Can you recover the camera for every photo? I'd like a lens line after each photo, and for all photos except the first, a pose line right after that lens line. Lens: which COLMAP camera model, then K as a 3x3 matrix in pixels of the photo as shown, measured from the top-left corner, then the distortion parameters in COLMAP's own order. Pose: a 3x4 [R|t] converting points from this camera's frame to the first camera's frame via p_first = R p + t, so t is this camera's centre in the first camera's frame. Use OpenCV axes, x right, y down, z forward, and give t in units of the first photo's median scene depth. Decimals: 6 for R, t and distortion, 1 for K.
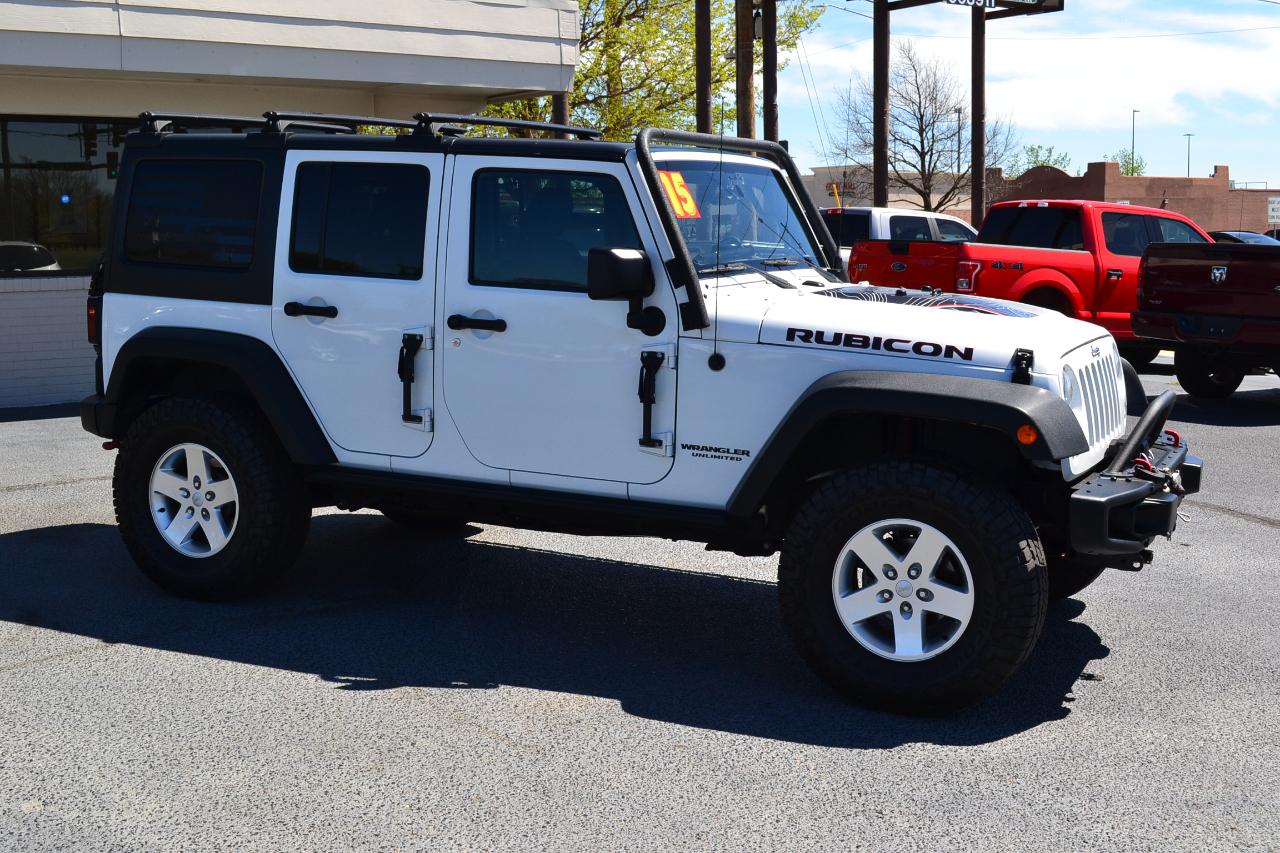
lens RADIAL K [[1557.2, 0, 631.3], [0, 1557.2, 428.7], [0, 0, 1]] dist [-0.044854, 0.009828]
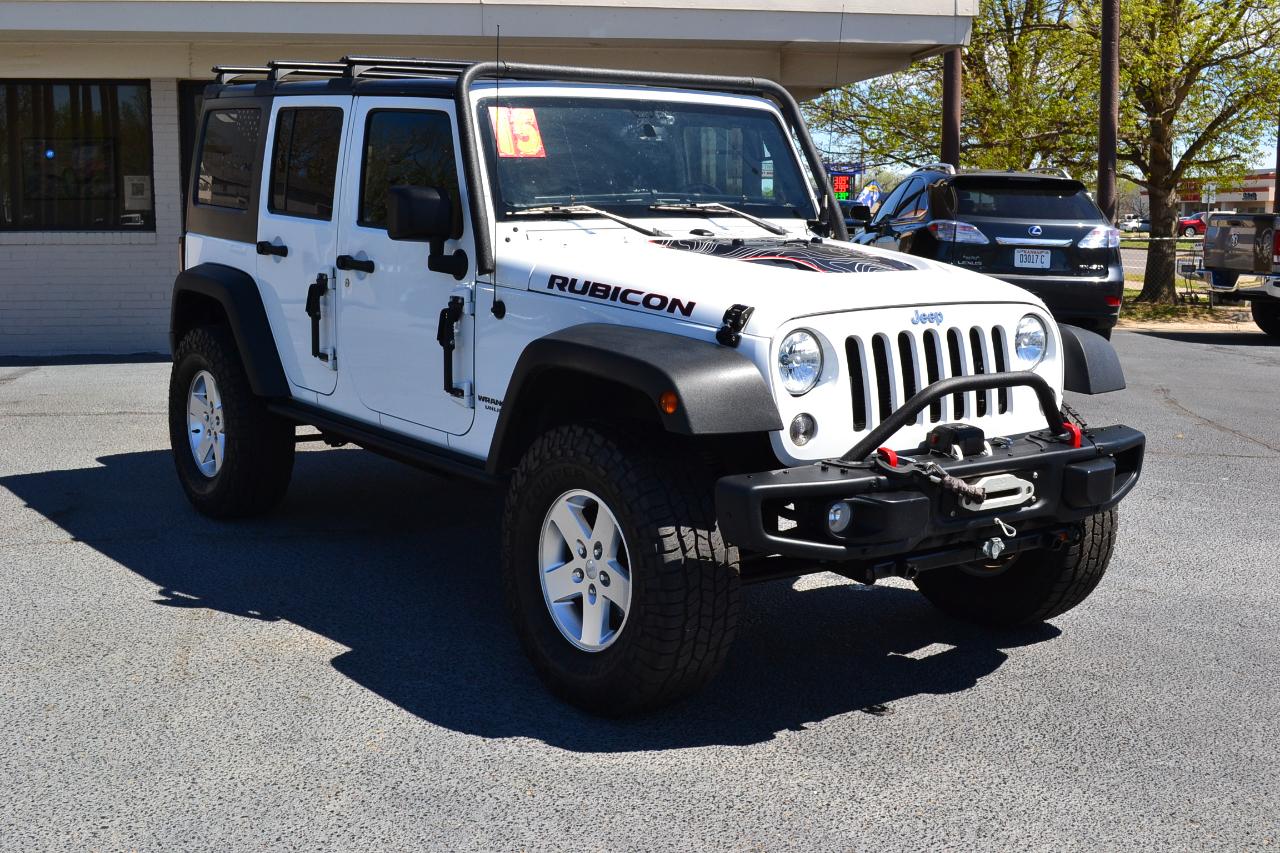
lens RADIAL K [[1557.2, 0, 631.3], [0, 1557.2, 428.7], [0, 0, 1]] dist [-0.044854, 0.009828]
pose [[0.882638, 0.077386, -0.463640, 0.554564], [-0.070771, 0.996989, 0.031679, -0.006451], [0.464696, 0.004852, 0.885457, 0.205117]]
